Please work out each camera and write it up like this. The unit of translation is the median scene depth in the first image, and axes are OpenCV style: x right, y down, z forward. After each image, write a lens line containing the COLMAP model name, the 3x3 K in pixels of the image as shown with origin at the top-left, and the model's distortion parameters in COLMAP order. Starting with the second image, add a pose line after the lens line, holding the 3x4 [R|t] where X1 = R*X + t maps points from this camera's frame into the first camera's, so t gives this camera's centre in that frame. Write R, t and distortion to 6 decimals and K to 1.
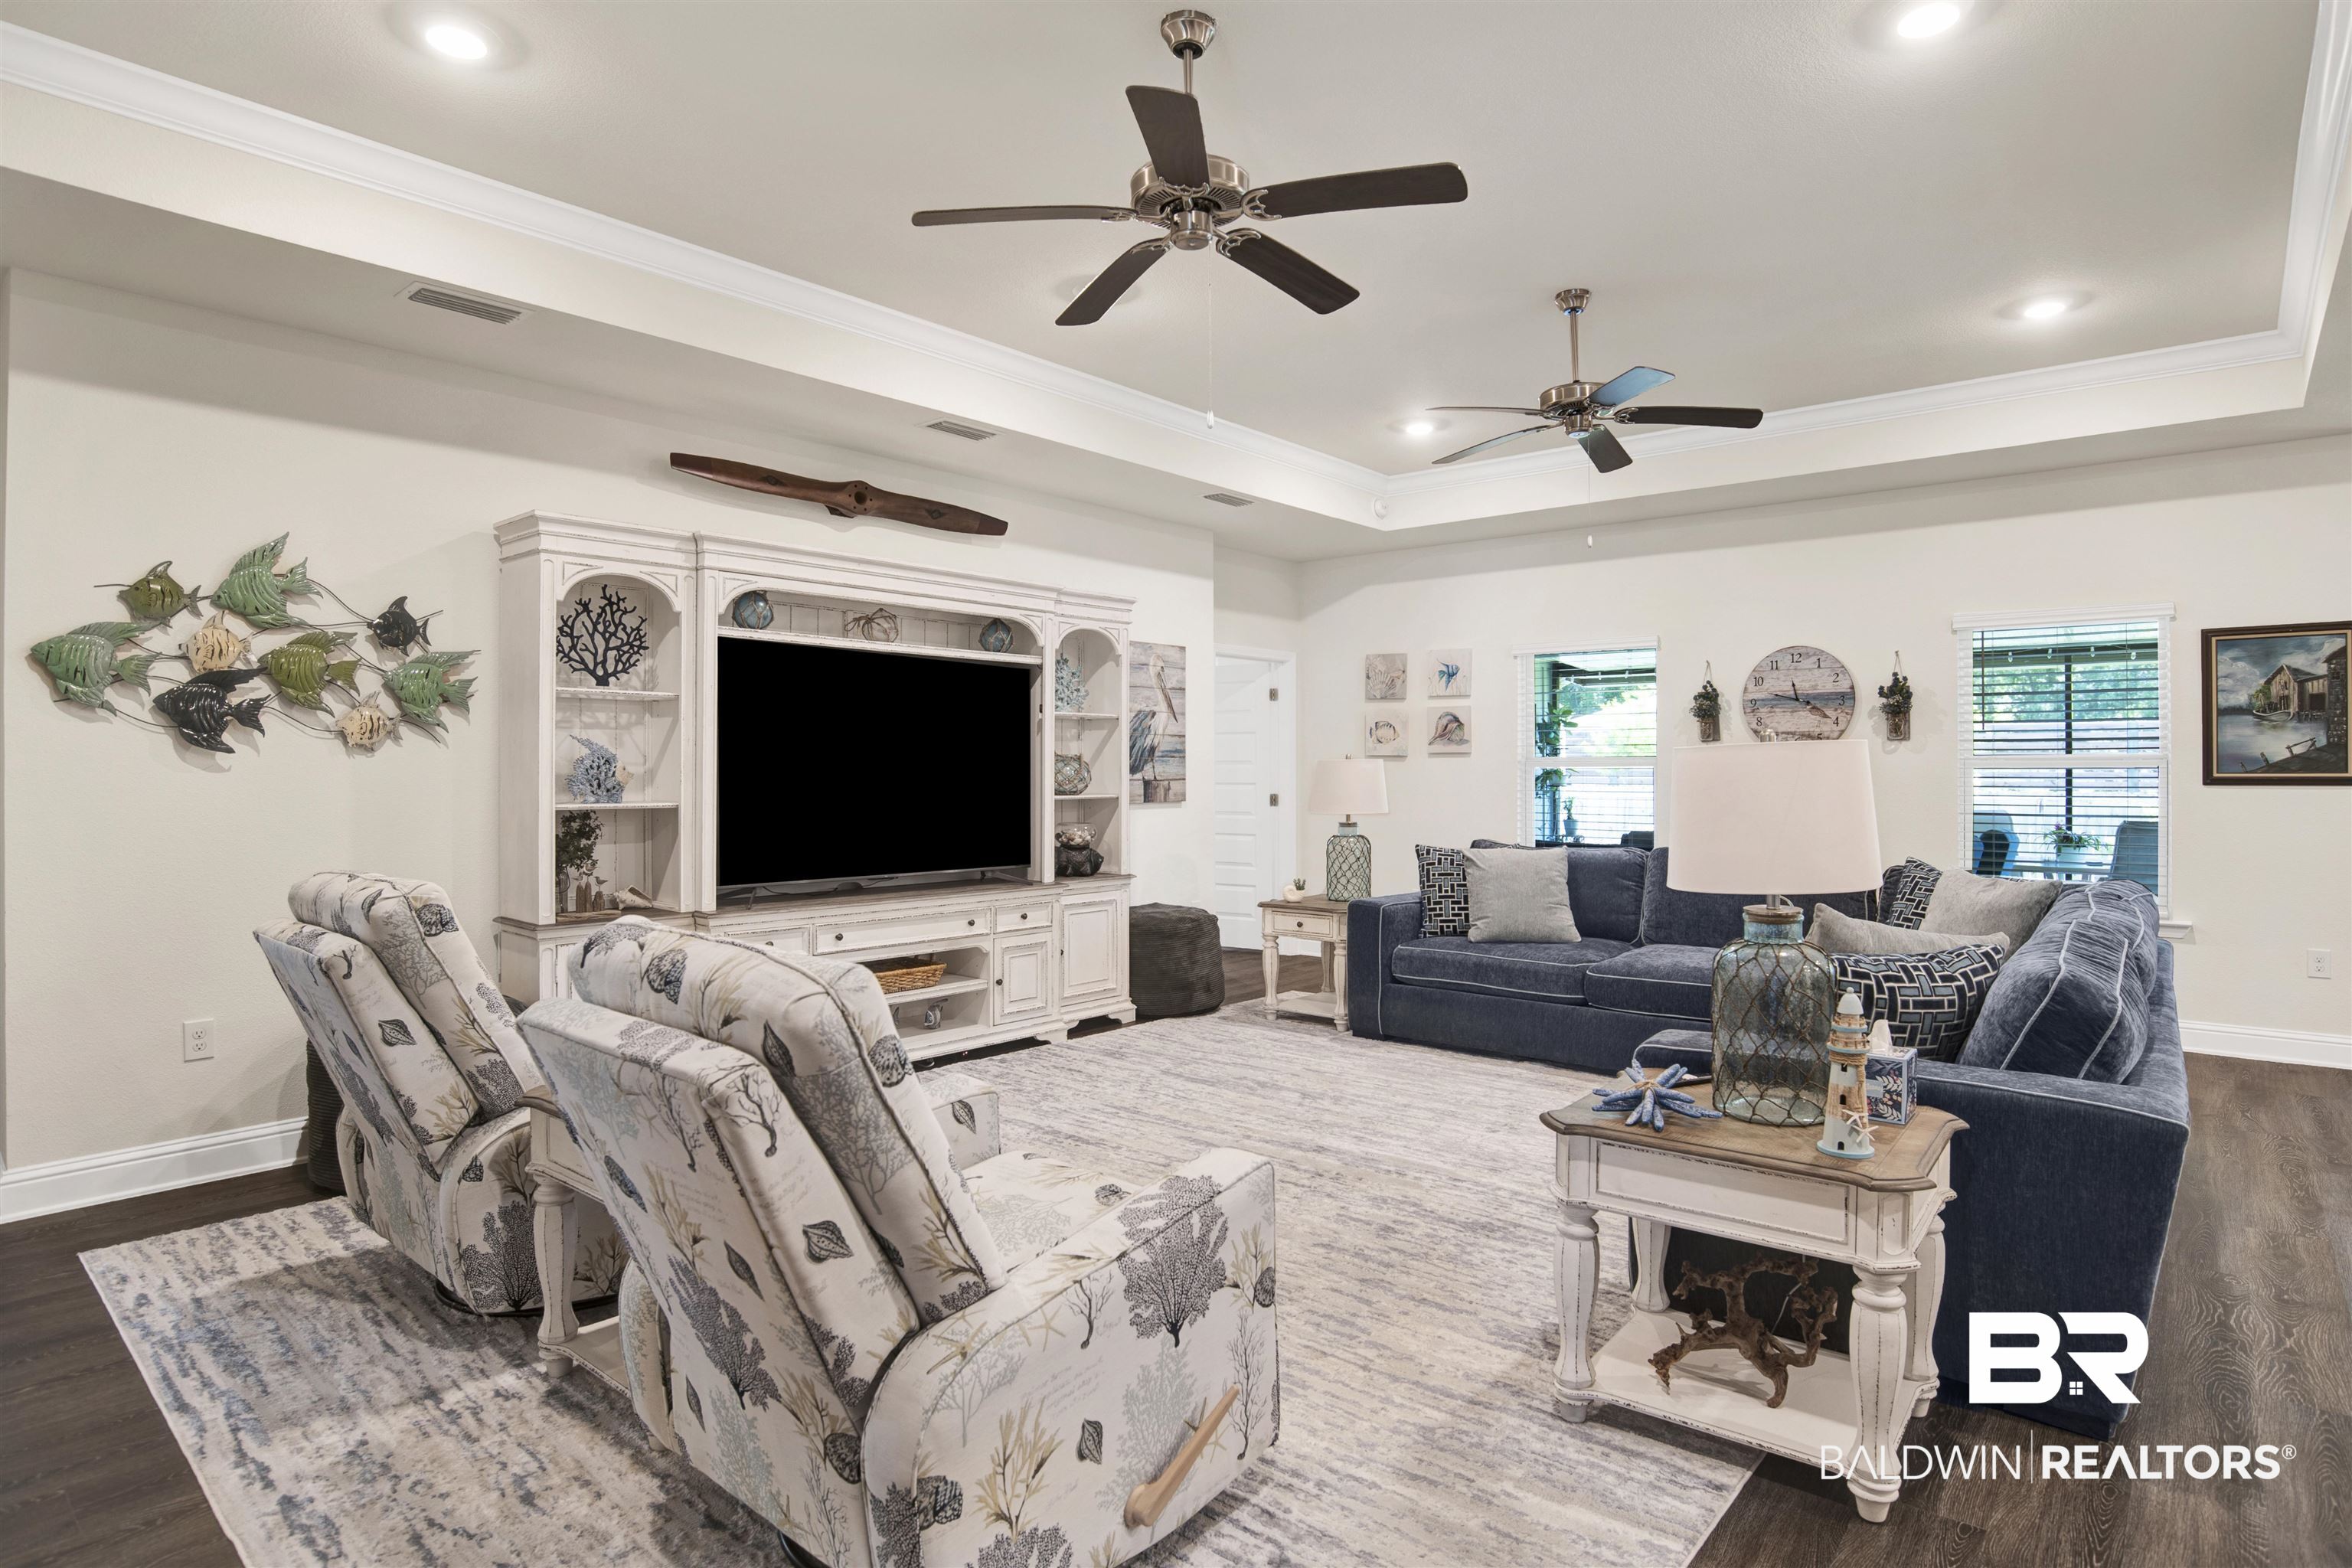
lens RADIAL K [[1253.0, 0, 1190.6], [0, 1253.0, 784.7], [0, 0, 1]] dist [-0.066132, 0.017327]
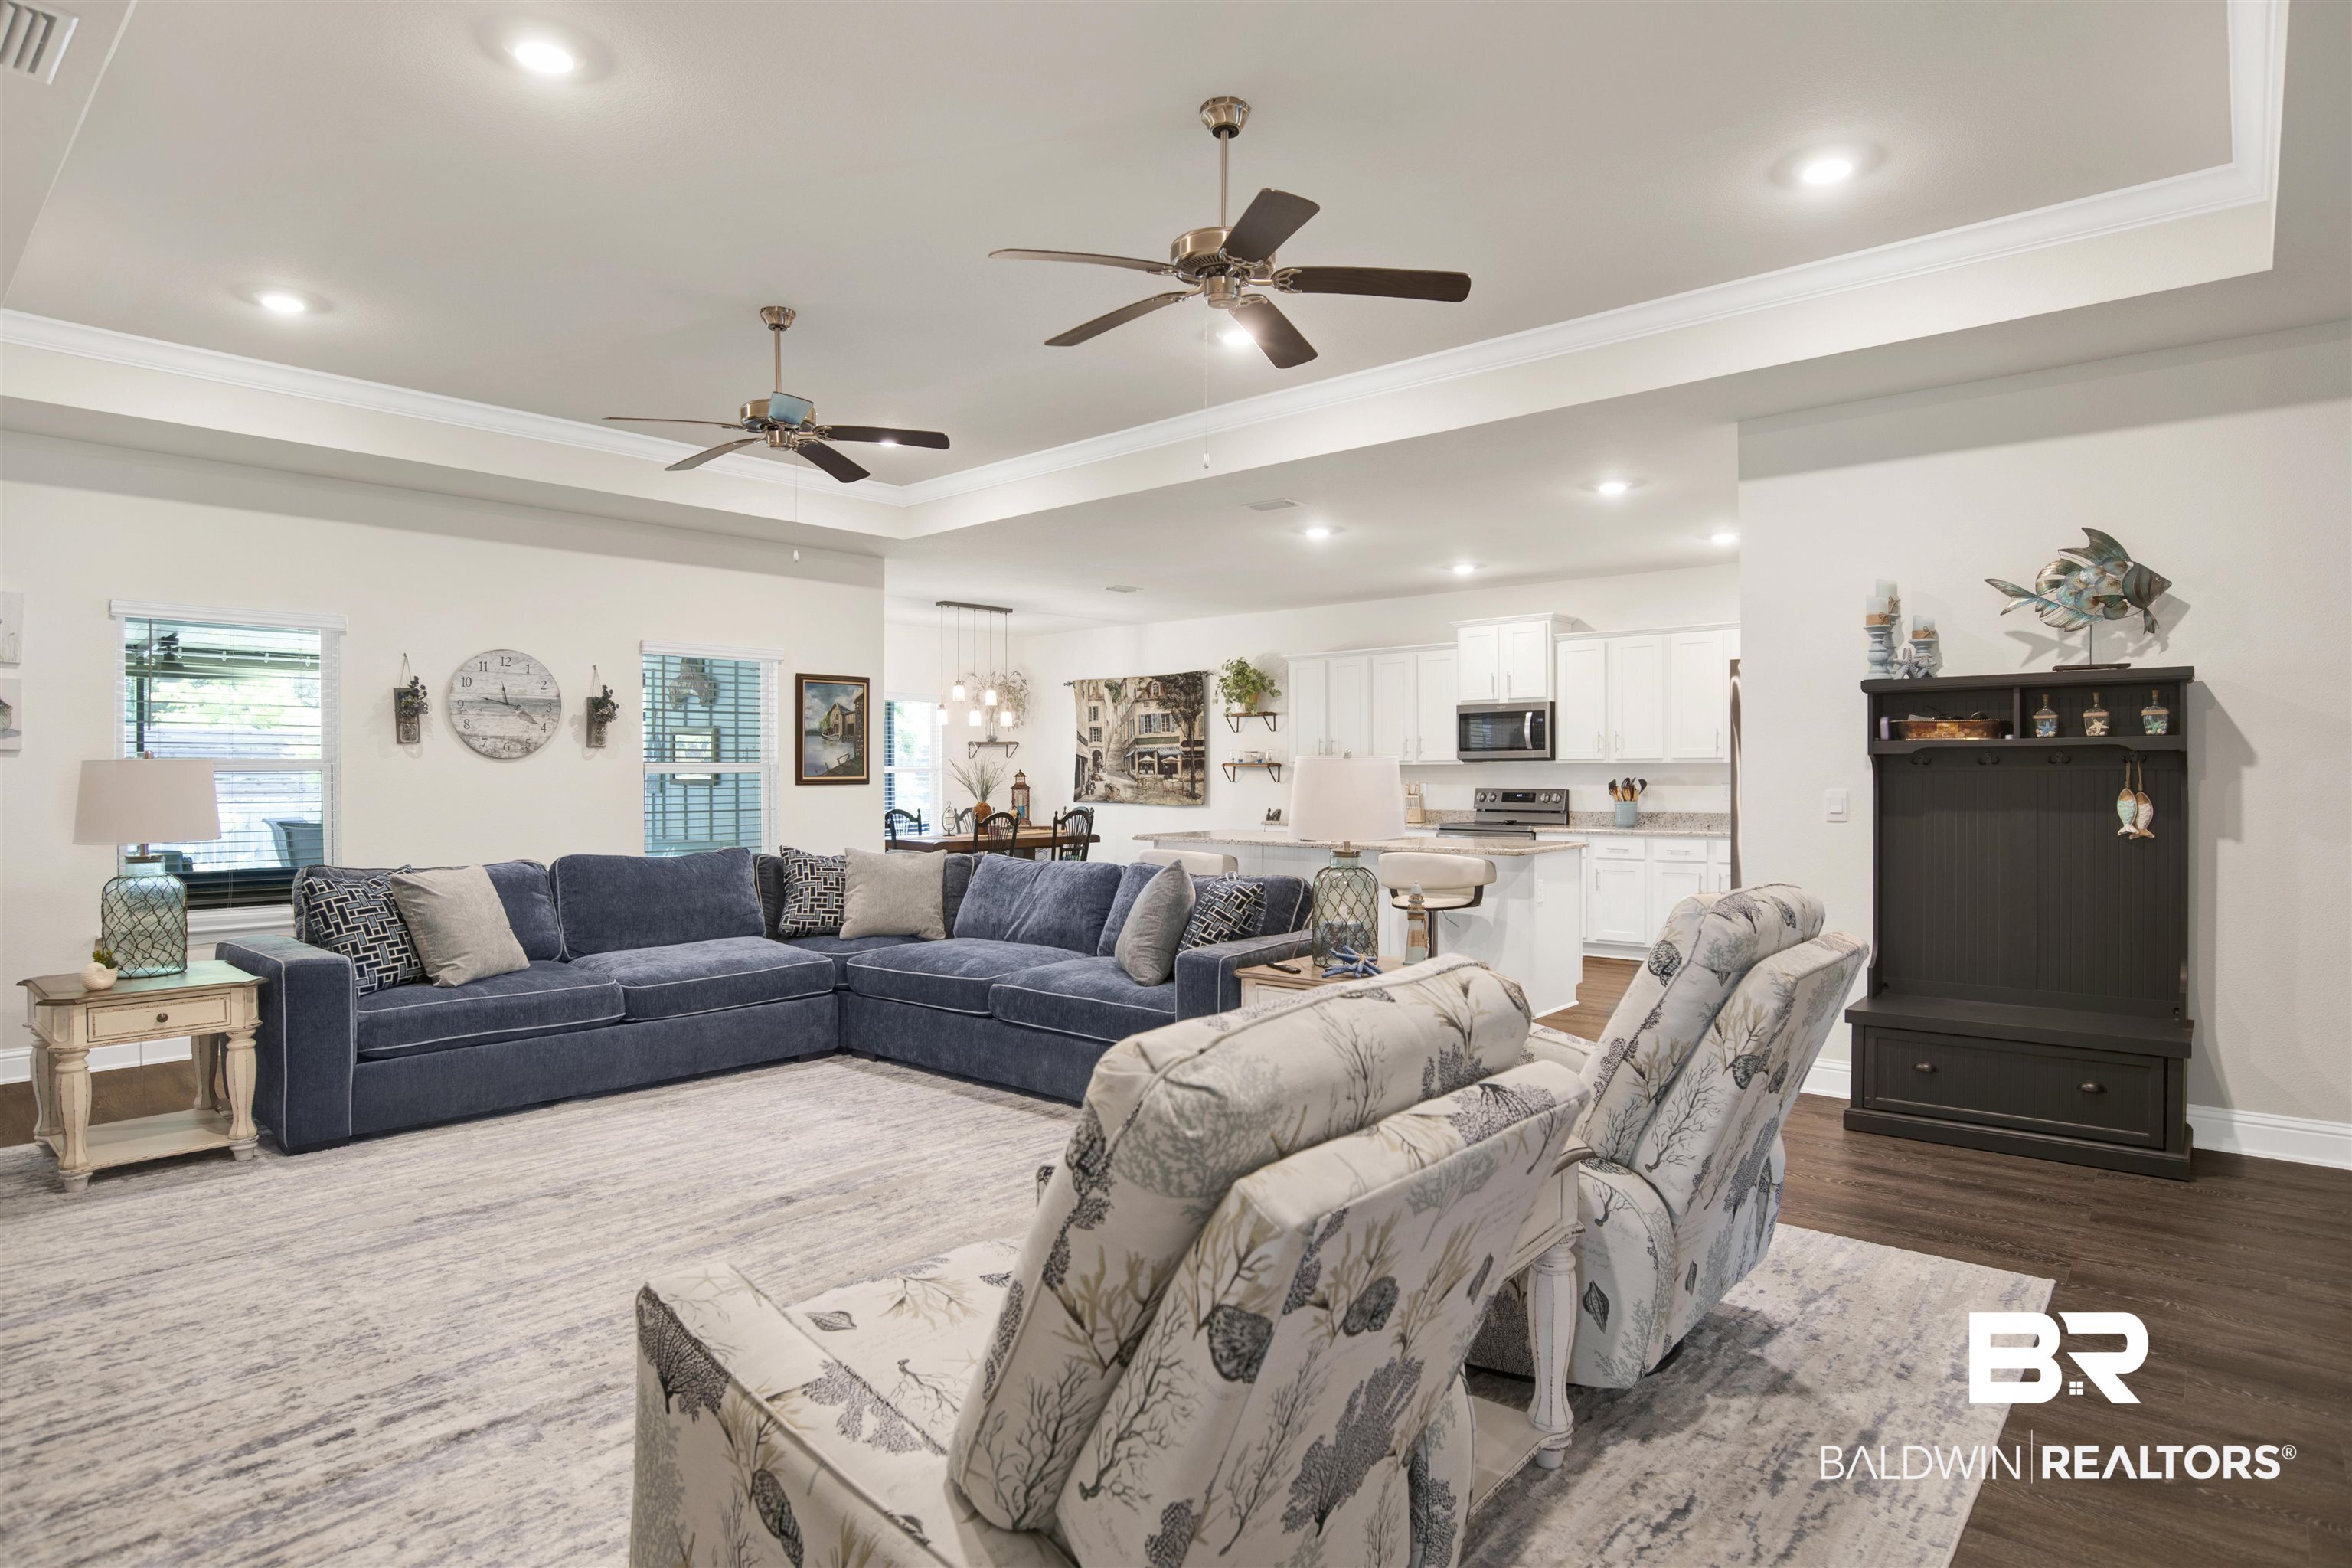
lens RADIAL K [[1253.0, 0, 1179.3], [0, 1253.0, 779.3], [0, 0, 1]] dist [-0.066132, 0.017327]
pose [[0.015548, 0.000437, 0.999879, -0.566748], [0.017645, 0.999844, -0.000711, 0.001970], [-0.999723, 0.017654, 0.015538, 0.523727]]
